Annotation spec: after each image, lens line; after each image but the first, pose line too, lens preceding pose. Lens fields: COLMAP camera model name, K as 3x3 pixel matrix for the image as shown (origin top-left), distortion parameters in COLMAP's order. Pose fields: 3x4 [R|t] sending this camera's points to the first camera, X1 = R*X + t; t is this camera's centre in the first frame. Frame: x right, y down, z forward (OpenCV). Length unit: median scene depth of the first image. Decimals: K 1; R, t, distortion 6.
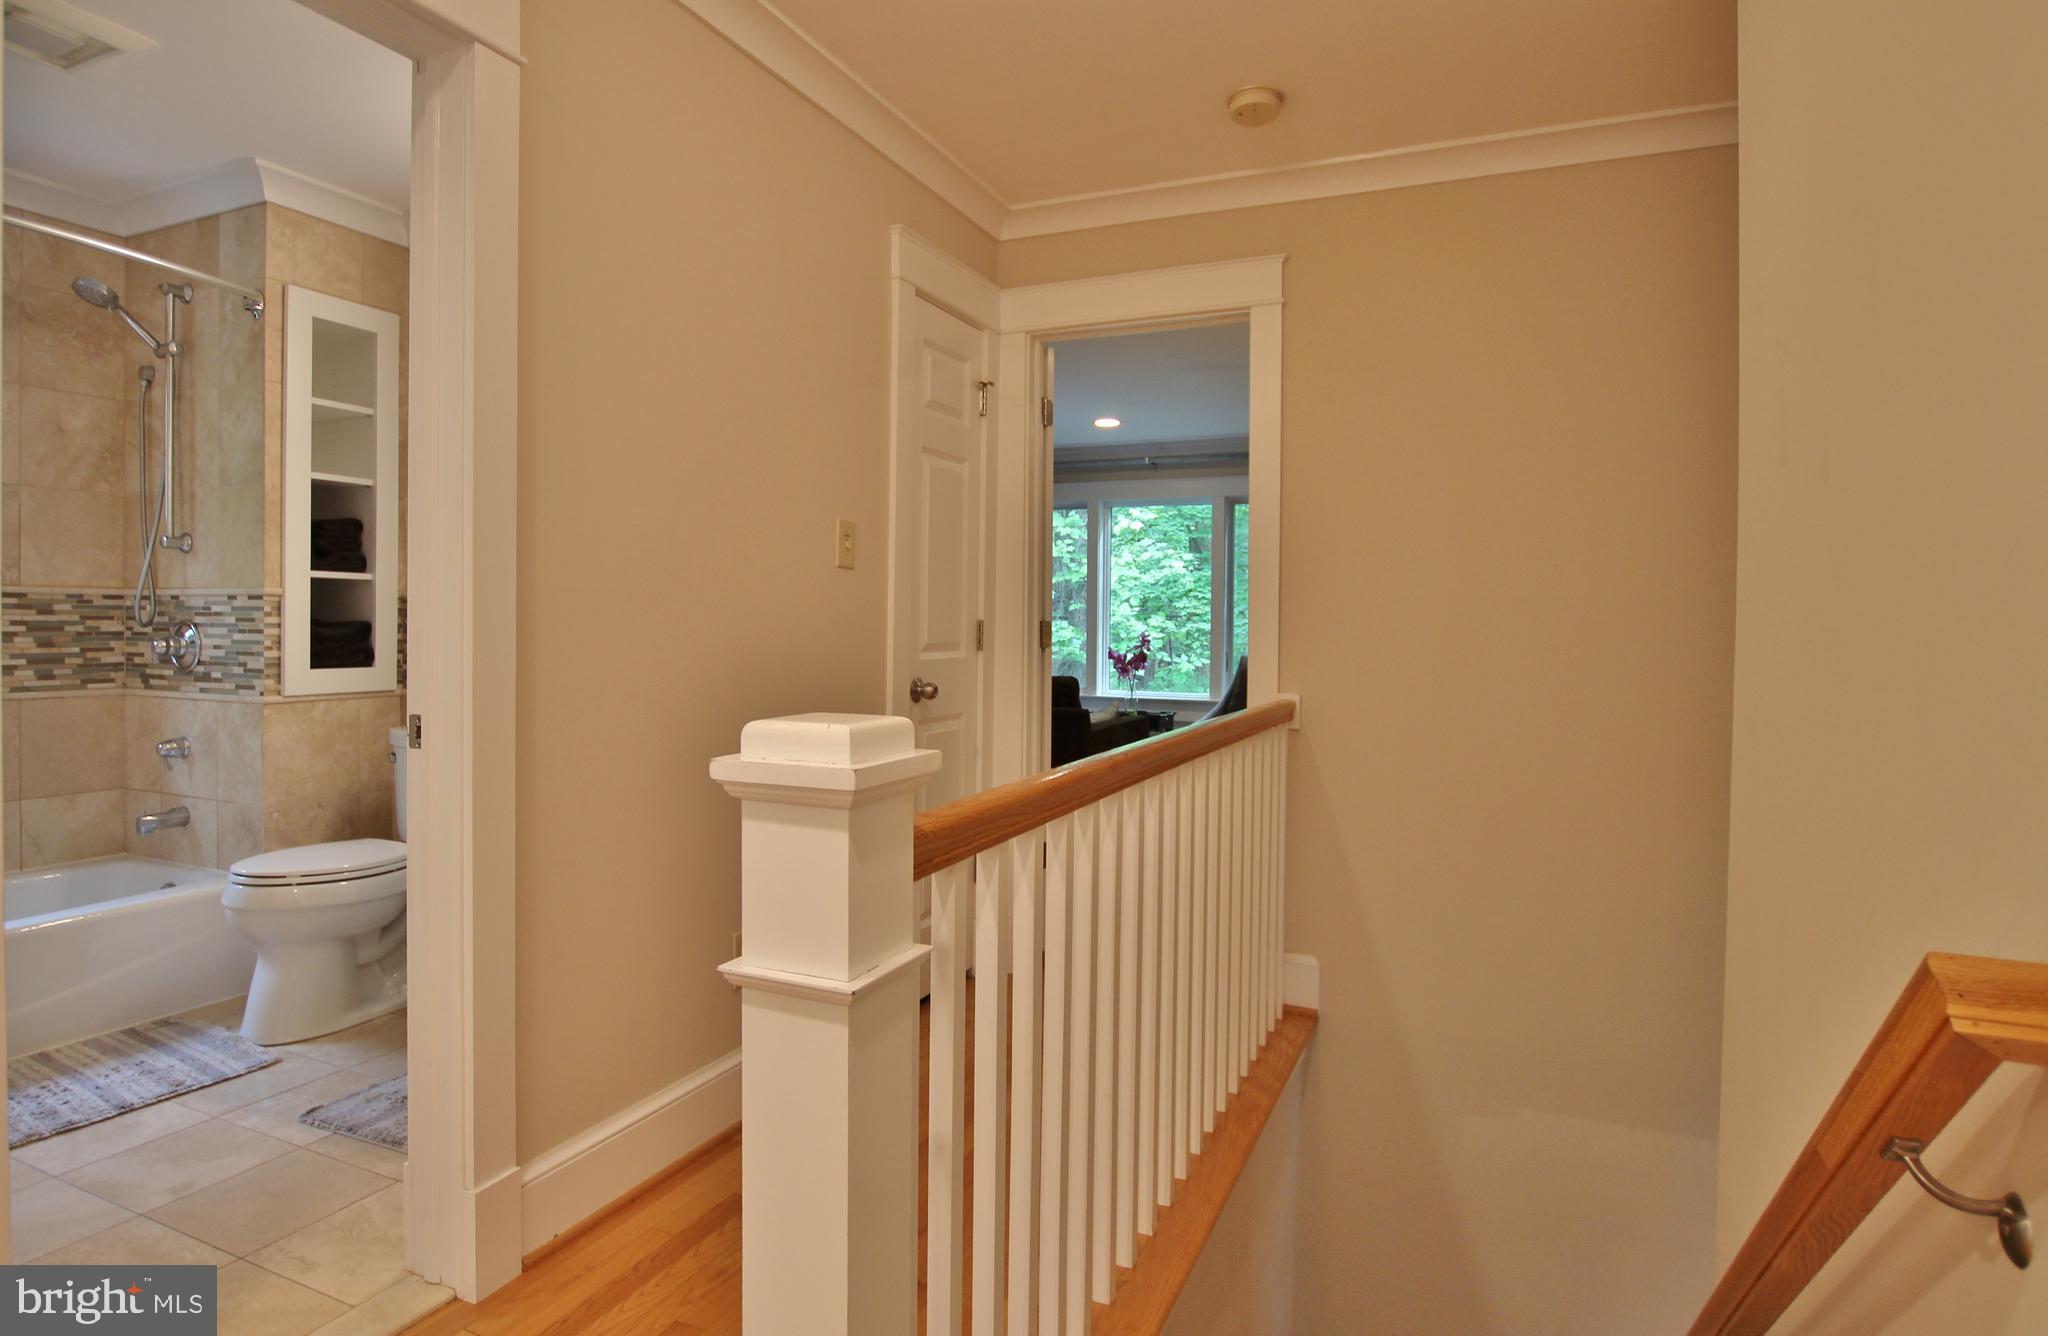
lens RADIAL K [[1103.7, 0, 1019.8], [0, 1103.7, 652.2], [0, 0, 1]] dist [-0.005779, -0.001173]
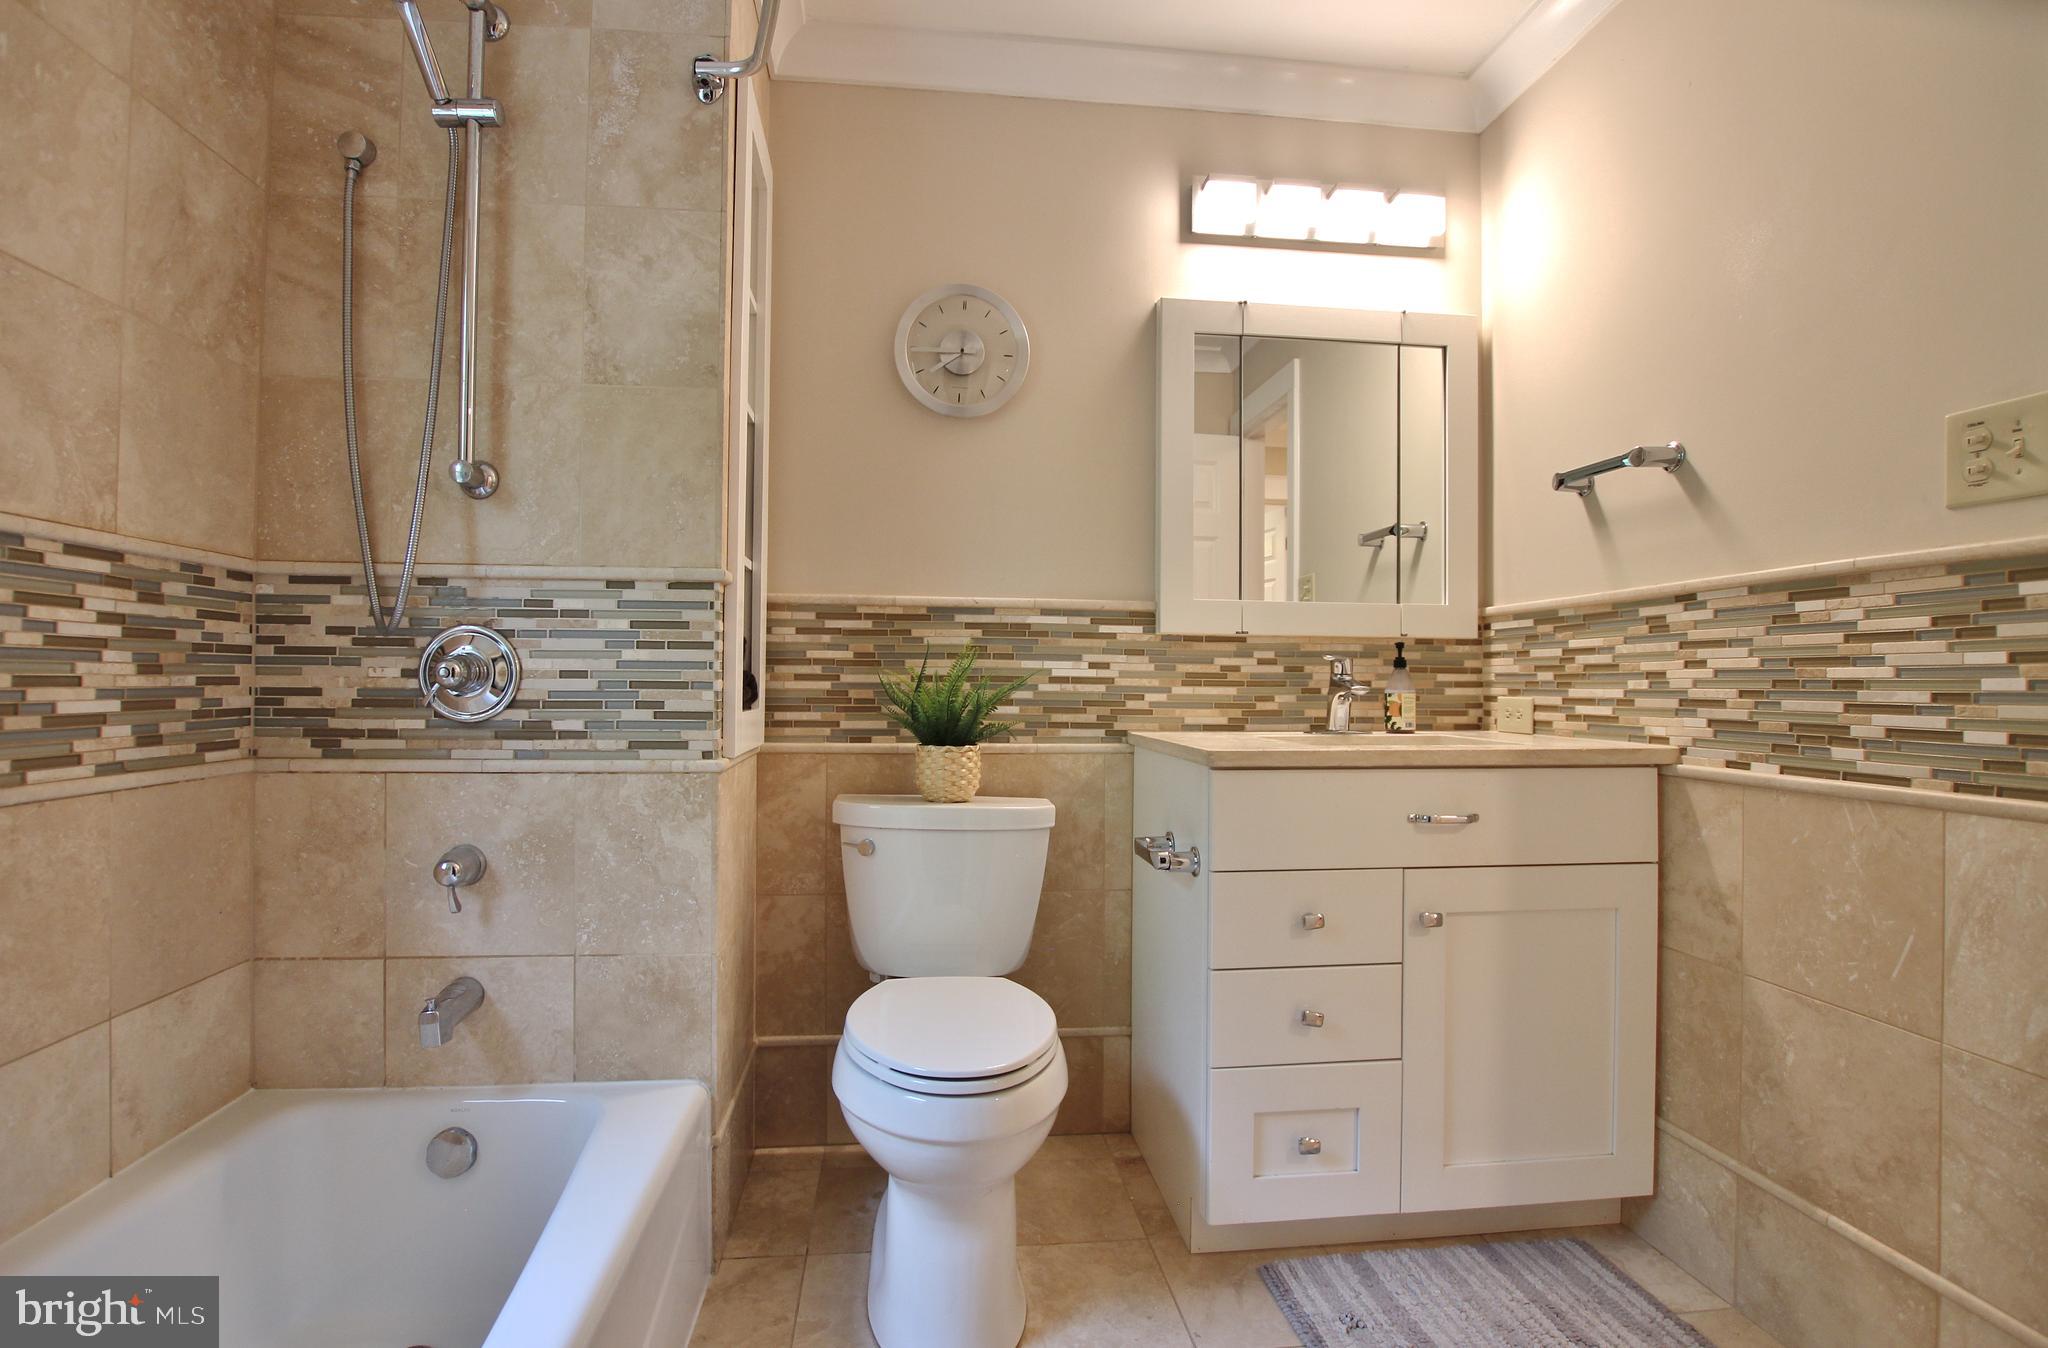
lens RADIAL K [[939.3, 0, 1018.8], [0, 939.3, 680.3], [0, 0, 1]] dist [-0.022249, 0.000161]
pose [[0.857816, -0.001958, 0.513953, -0.770030], [0.013036, 0.999754, -0.017949, 0.009583], [-0.513791, 0.022097, 0.857631, 0.483572]]
